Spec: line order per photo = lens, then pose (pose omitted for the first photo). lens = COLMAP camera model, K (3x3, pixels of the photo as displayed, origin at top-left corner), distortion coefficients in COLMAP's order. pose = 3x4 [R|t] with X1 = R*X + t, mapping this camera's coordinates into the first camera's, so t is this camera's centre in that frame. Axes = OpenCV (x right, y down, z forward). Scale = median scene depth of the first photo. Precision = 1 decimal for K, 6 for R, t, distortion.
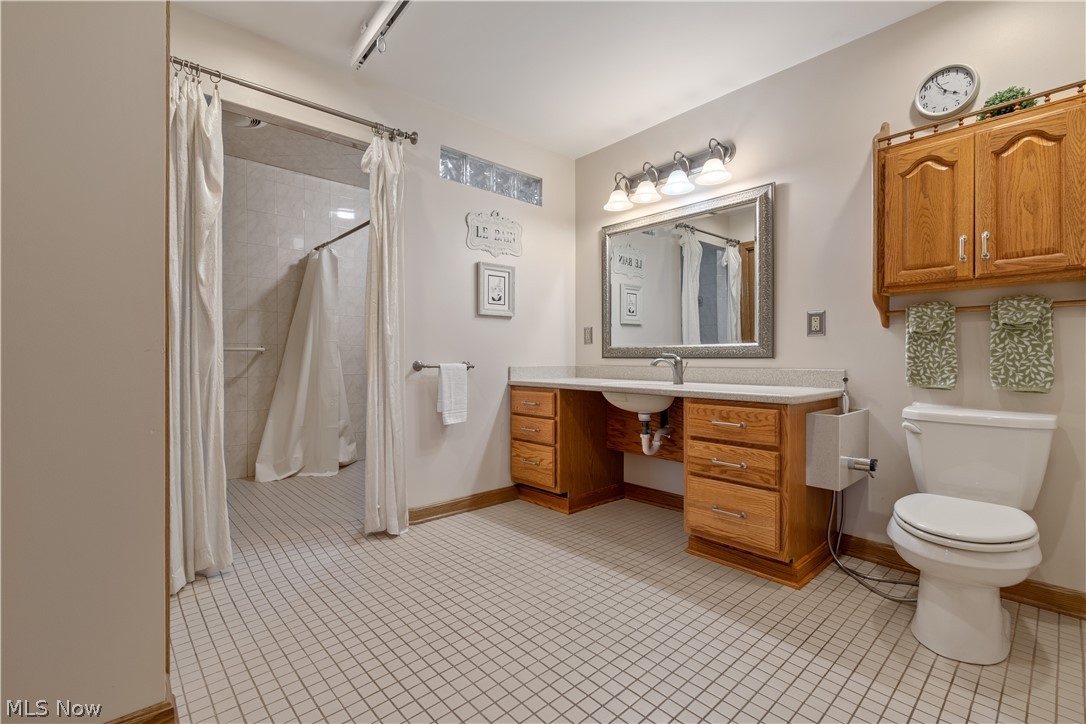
lens RADIAL K [[480.7, 0, 543.4], [0, 480.7, 360.8], [0, 0, 1]] dist [-0.000219, -0.001322]
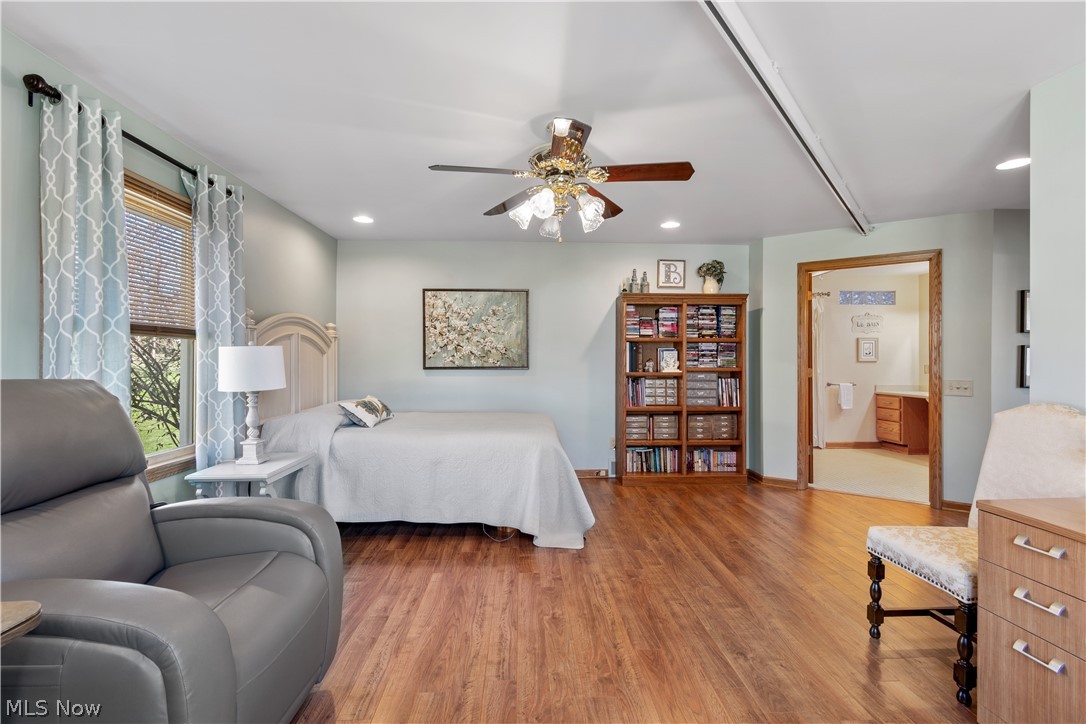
lens RADIAL K [[480.7, 0, 544.3], [0, 480.7, 355.1], [0, 0, 1]] dist [-0.000219, -0.001322]
pose [[0.765303, -0.004127, -0.643656, 0.187302], [-0.007026, 0.999866, -0.014765, -0.082904], [0.643631, 0.015822, 0.765172, -1.665983]]
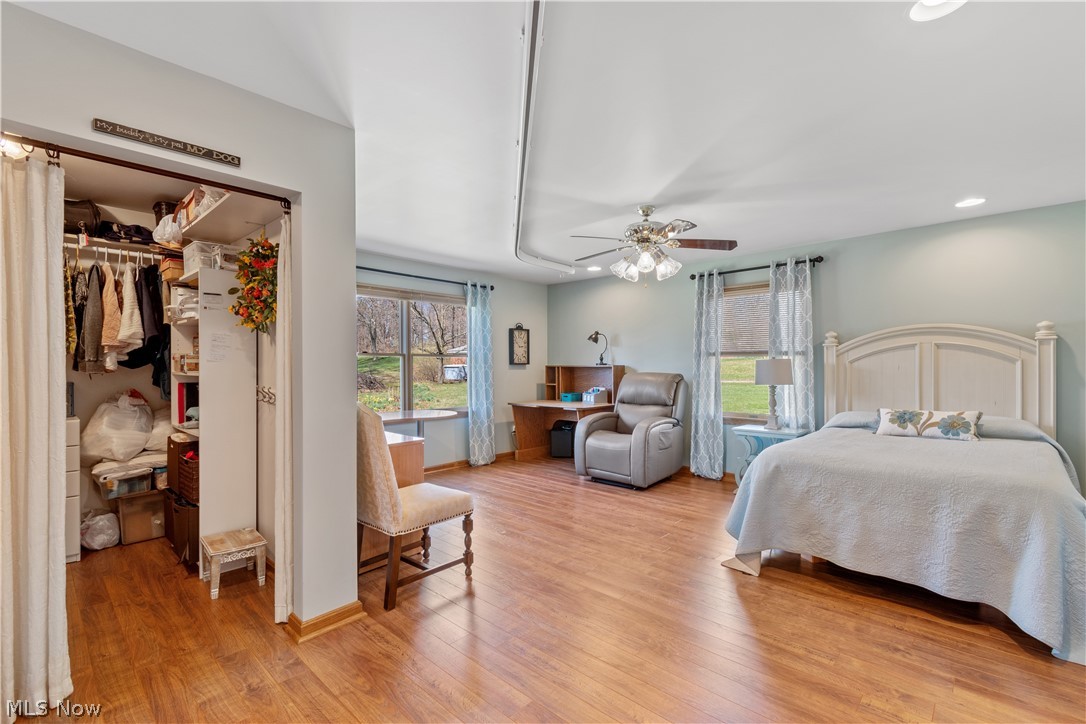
lens RADIAL K [[480.7, 0, 543.2], [0, 480.7, 367.0], [0, 0, 1]] dist [-0.000219, -0.001322]
pose [[-0.997410, 0.006711, -0.071605, -0.311788], [0.006049, 0.999937, 0.009452, -0.149628], [0.071664, 0.008995, -0.997388, 3.792330]]
